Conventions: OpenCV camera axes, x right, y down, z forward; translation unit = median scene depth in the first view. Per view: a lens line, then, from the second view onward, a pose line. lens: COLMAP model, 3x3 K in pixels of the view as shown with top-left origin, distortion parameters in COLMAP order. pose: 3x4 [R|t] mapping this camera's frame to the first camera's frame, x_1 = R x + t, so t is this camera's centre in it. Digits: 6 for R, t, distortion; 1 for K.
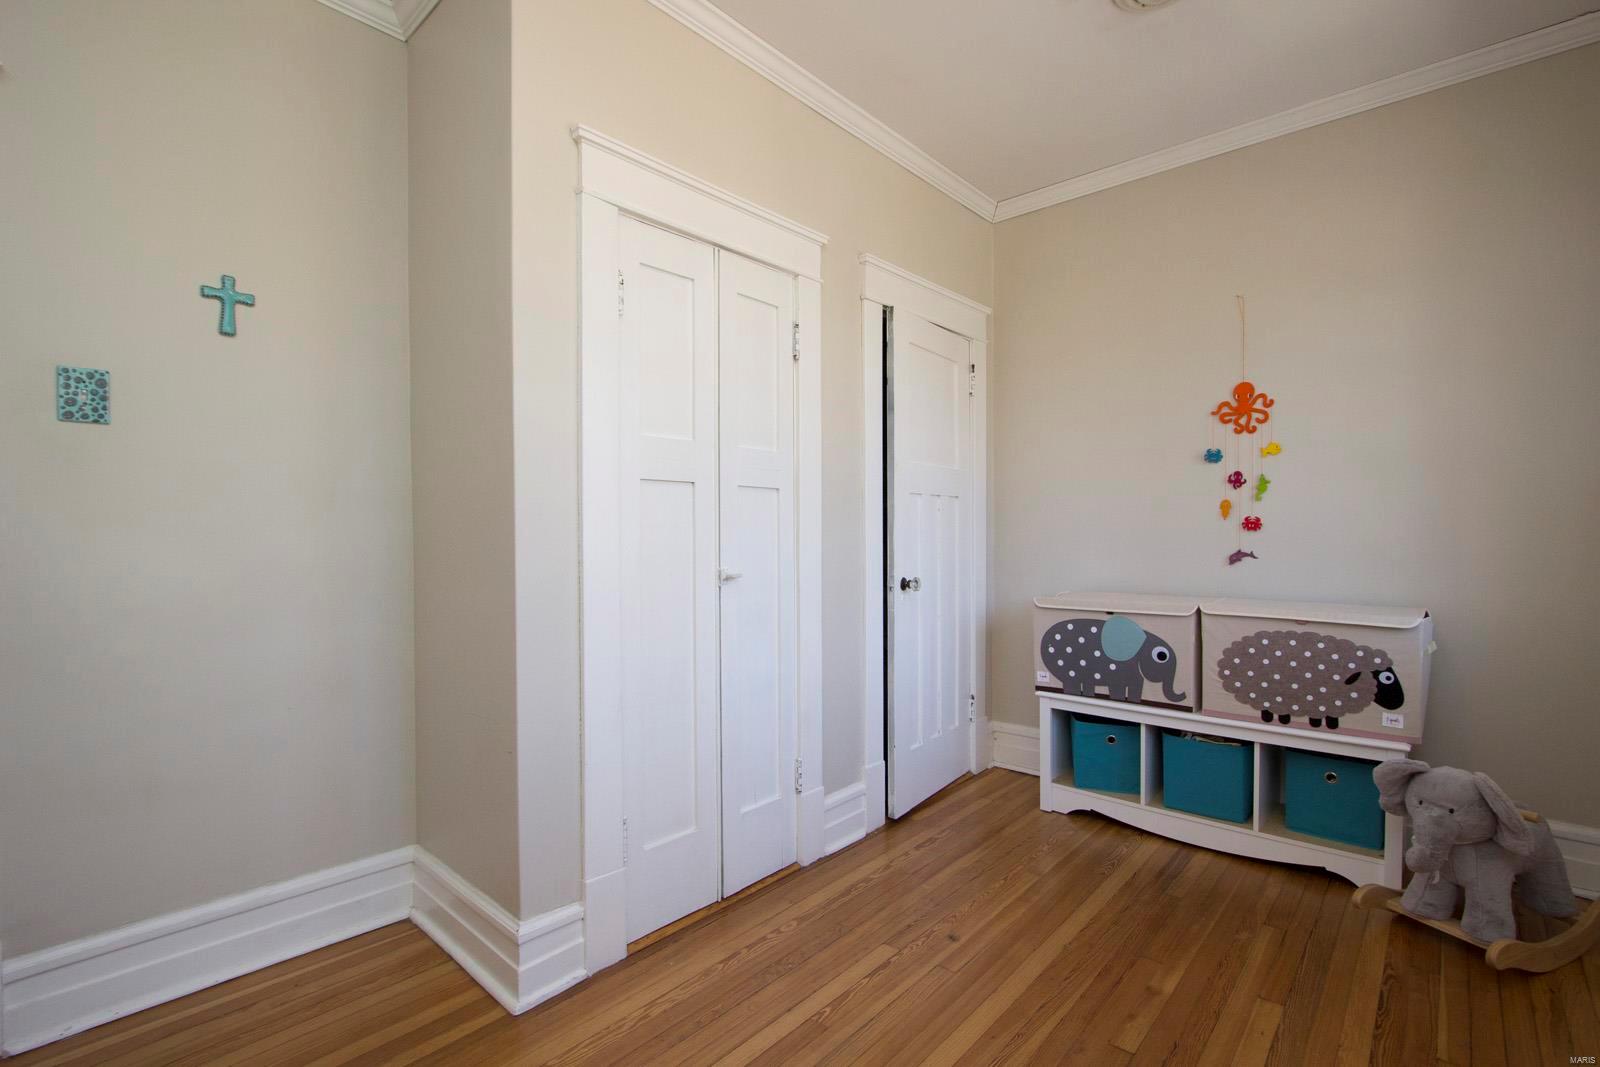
lens RADIAL K [[733.5, 0, 811.9], [0, 733.5, 535.1], [0, 0, 1]] dist [-0.000959, 0.001558]
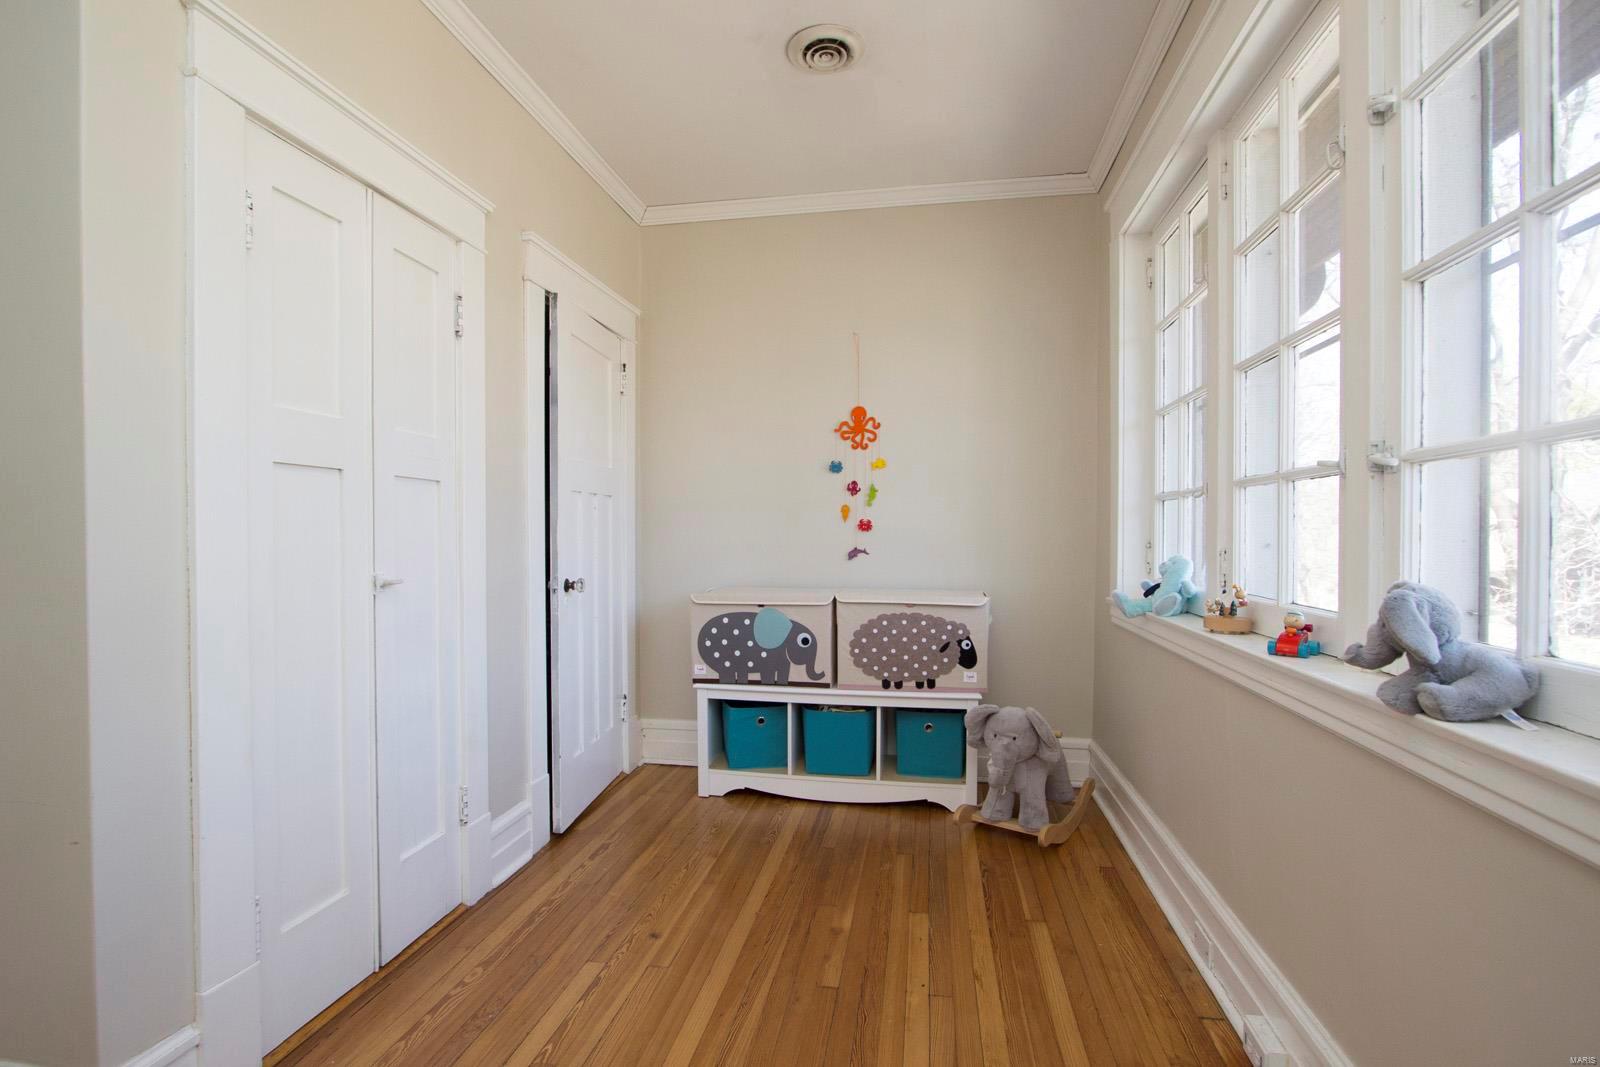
lens RADIAL K [[733.5, 0, 803.1], [0, 733.5, 534.7], [0, 0, 1]] dist [-0.000959, 0.001558]
pose [[0.859100, 0.001450, 0.511806, -0.122524], [-0.001125, 0.999999, -0.000944, 0.001169], [-0.511807, 0.000235, 0.859100, 0.028547]]
